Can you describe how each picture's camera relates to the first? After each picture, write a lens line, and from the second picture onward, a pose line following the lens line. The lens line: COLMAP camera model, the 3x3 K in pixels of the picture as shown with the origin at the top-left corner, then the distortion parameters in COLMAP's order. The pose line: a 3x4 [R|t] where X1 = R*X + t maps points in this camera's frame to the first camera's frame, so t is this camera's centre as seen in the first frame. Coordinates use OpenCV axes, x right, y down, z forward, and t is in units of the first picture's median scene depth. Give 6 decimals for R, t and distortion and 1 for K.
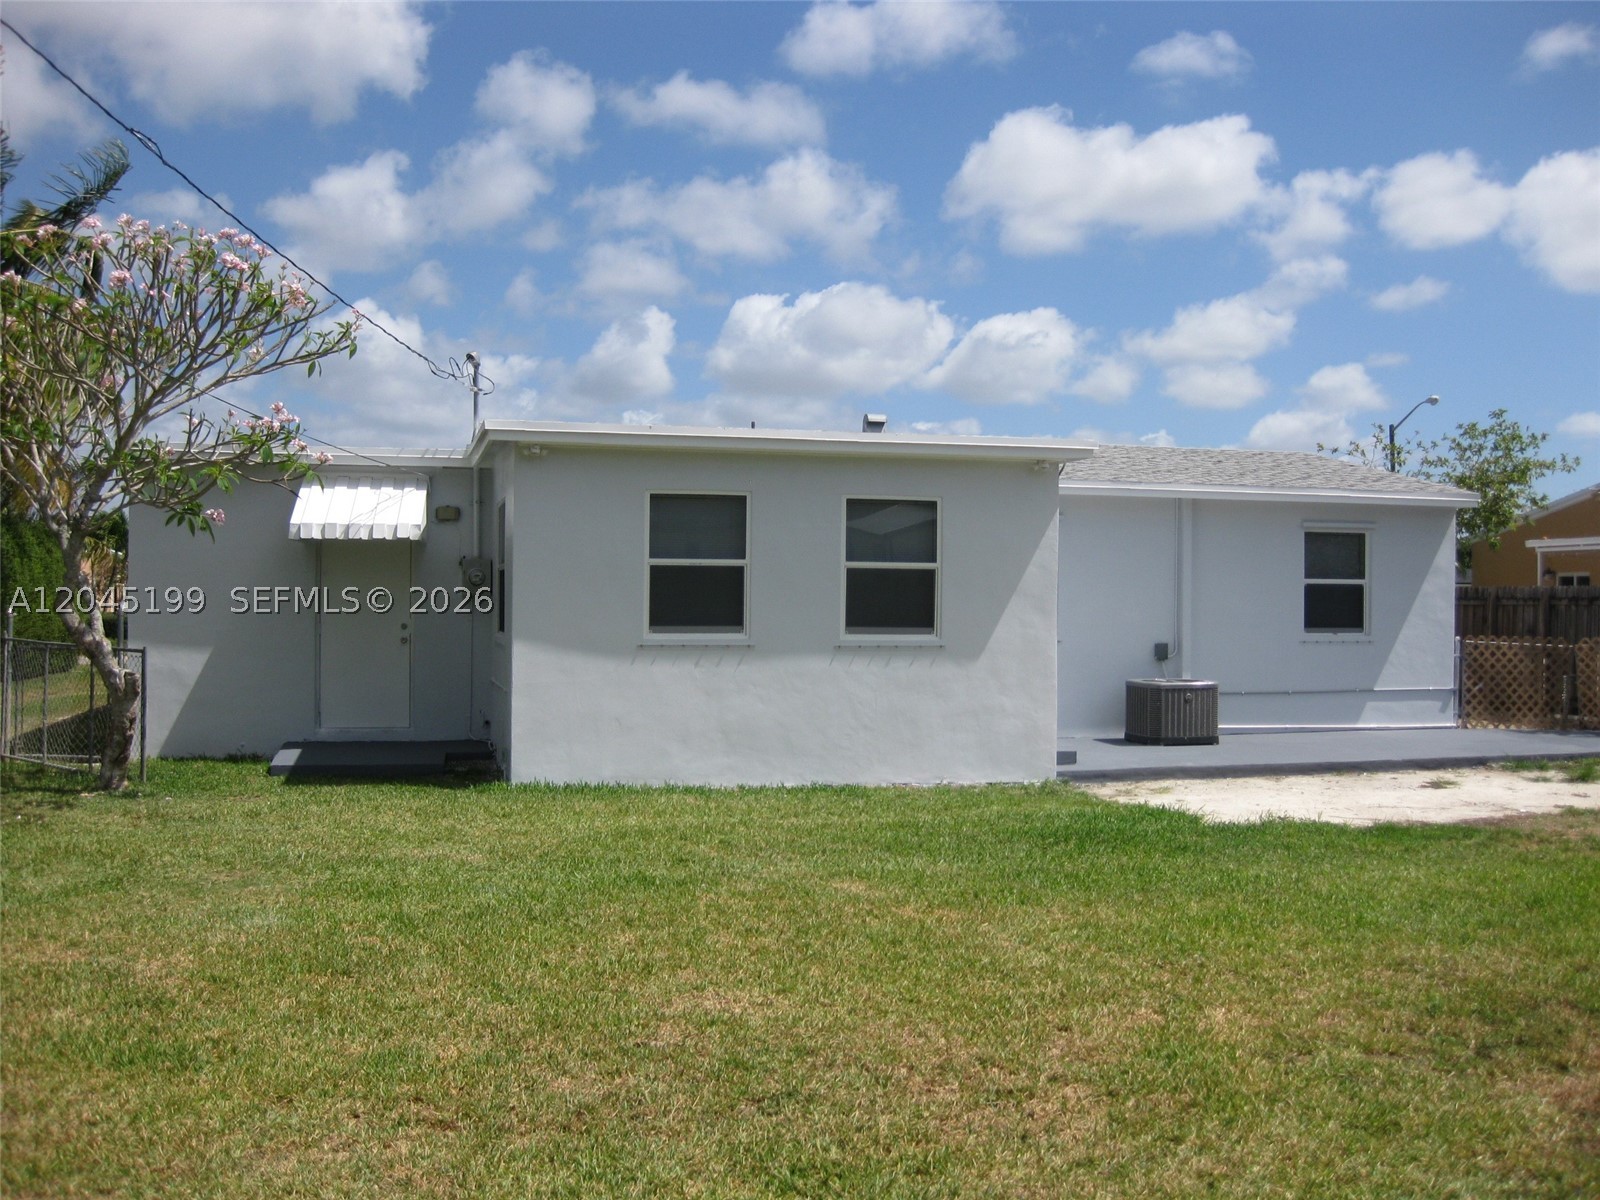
lens RADIAL K [[1672.6, 0, 800.0], [0, 1672.6, 600.0], [0, 0, 1]] dist [-0.004841, -0.006592]
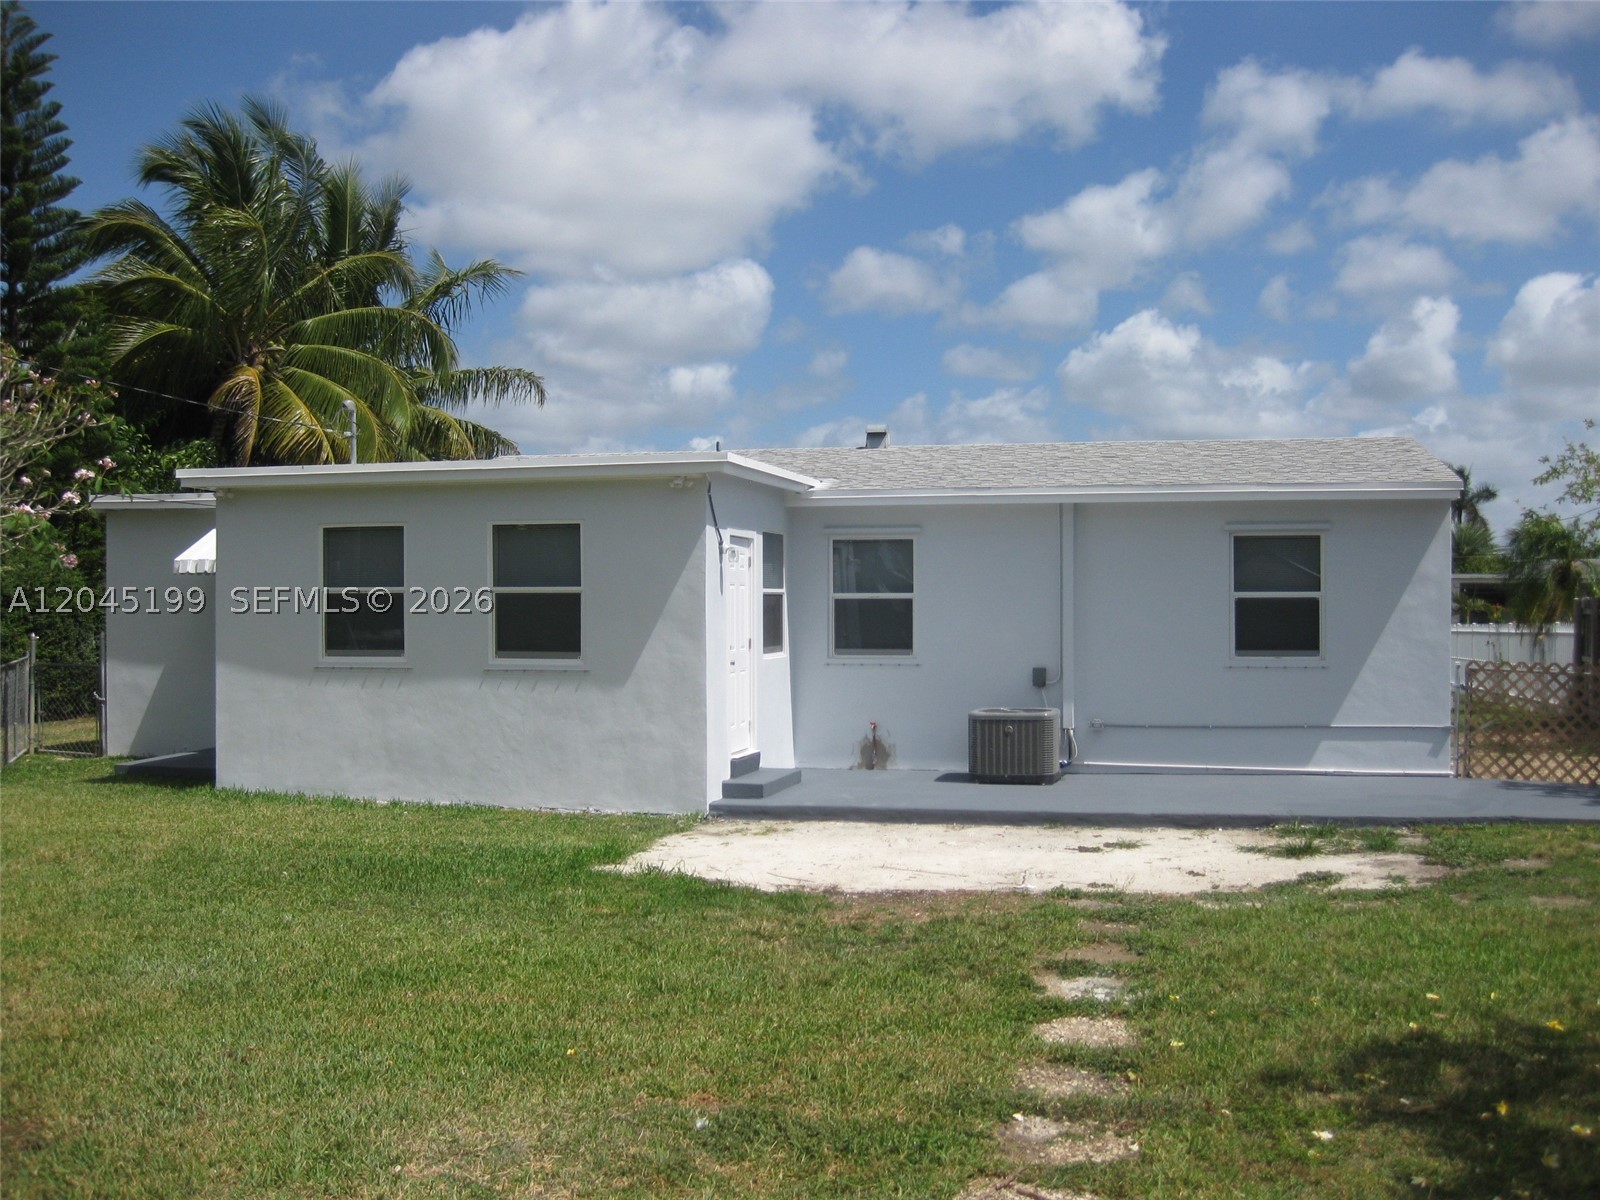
lens RADIAL K [[1691.6, 0, 800.0], [0, 1691.6, 600.0], [0, 0, 1]] dist [-0.134716, 0.020808]
pose [[0.856261, -0.013648, -0.516363, 0.565142], [0.009371, 0.999897, -0.010889, -0.001683], [0.516458, 0.004485, 0.856301, 0.172531]]
